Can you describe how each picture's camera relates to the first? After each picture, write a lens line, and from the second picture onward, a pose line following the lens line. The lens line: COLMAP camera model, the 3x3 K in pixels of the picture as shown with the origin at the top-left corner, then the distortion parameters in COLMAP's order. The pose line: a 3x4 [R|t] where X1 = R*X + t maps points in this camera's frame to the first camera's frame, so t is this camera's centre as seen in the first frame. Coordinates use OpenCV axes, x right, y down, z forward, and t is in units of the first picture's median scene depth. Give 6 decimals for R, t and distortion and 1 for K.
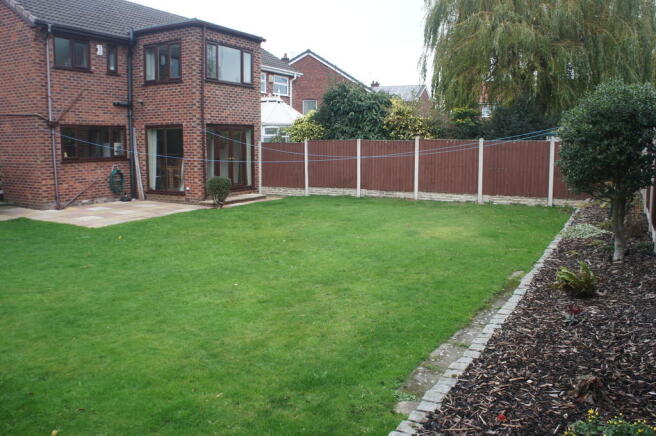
lens RADIAL K [[504.5, 0, 324.5], [0, 504.5, 210.8], [0, 0, 1]] dist [-0.188568, 0.127477]
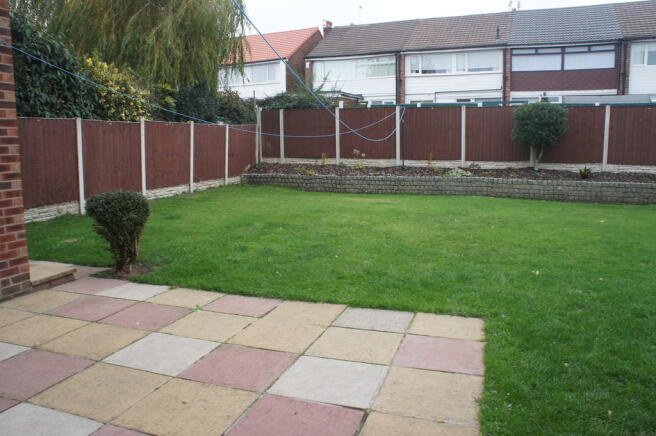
lens RADIAL K [[504.5, 0, 324.5], [0, 504.5, 210.8], [0, 0, 1]] dist [-0.188568, 0.127477]
pose [[-0.188725, -0.124868, 0.974059, -0.617638], [0.151971, 0.976221, 0.154590, -0.084907], [-0.970200, 0.177204, -0.165261, 0.899293]]
